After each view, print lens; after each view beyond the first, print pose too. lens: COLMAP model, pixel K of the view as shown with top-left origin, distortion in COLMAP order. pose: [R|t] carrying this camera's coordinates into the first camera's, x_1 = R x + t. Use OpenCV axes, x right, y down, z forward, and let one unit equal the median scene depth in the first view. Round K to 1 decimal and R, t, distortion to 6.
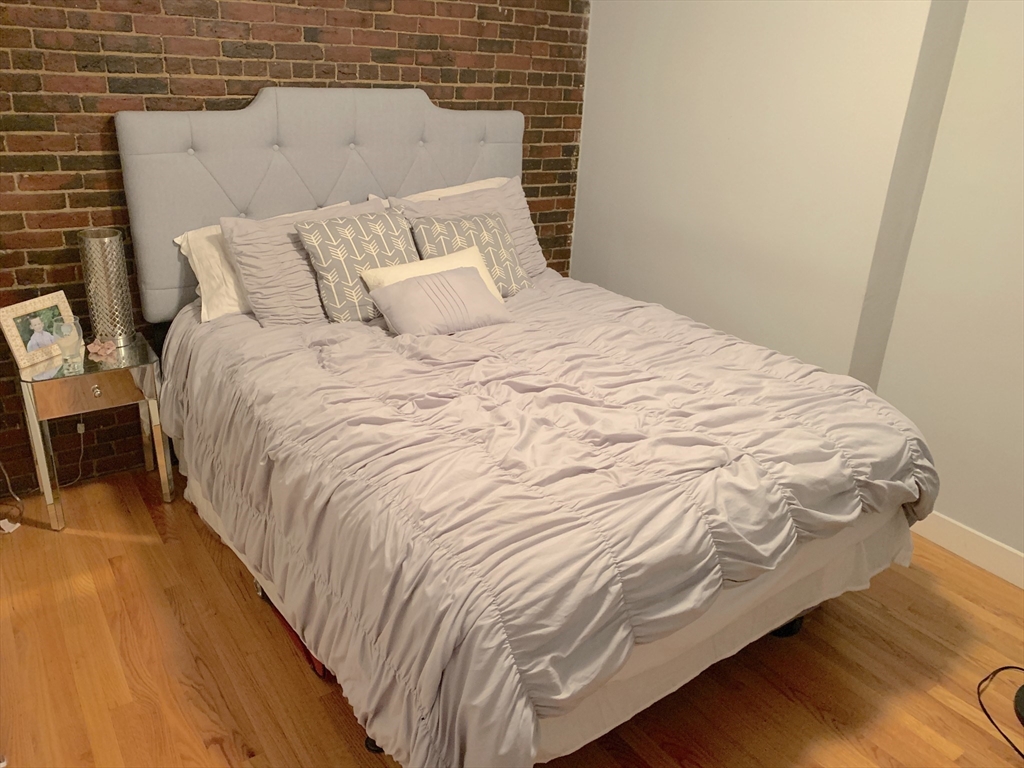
lens RADIAL K [[781.9, 0, 513.2], [0, 781.9, 384.2], [0, 0, 1]] dist [0.043444, -0.045418]
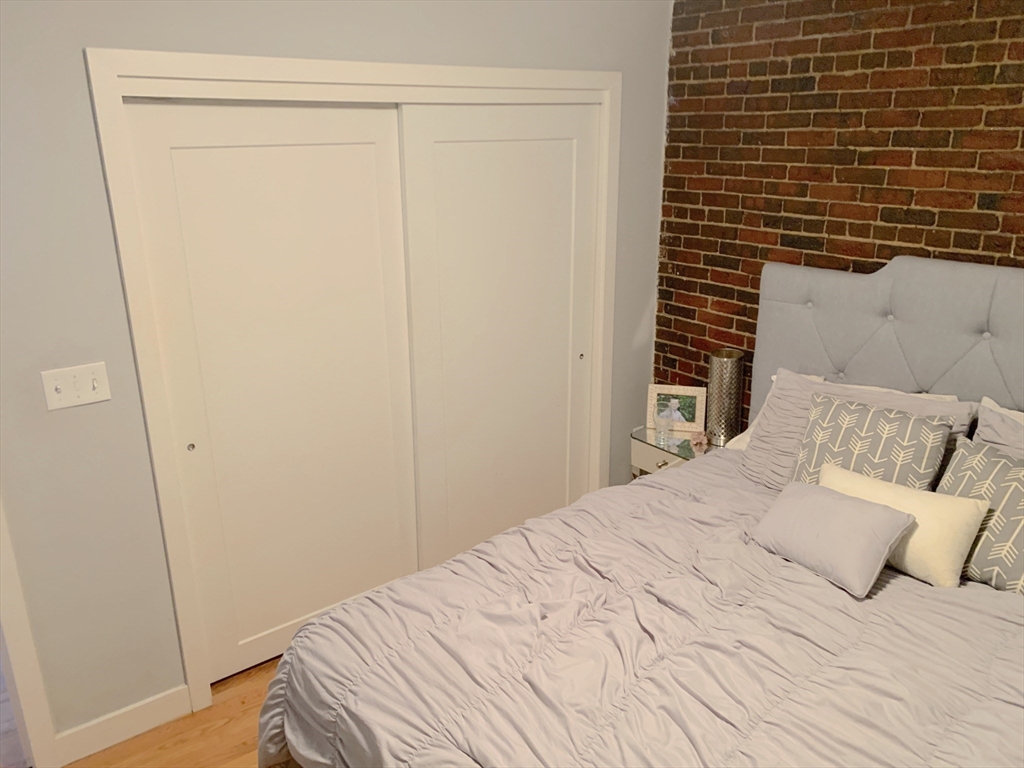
lens RADIAL K [[781.9, 0, 513.8], [0, 781.9, 382.4], [0, 0, 1]] dist [0.043444, -0.045418]
pose [[0.025650, 0.264397, -0.964073, 0.631359], [-0.380972, 0.894198, 0.235098, -0.303187], [0.924231, 0.361255, 0.123664, 0.549761]]
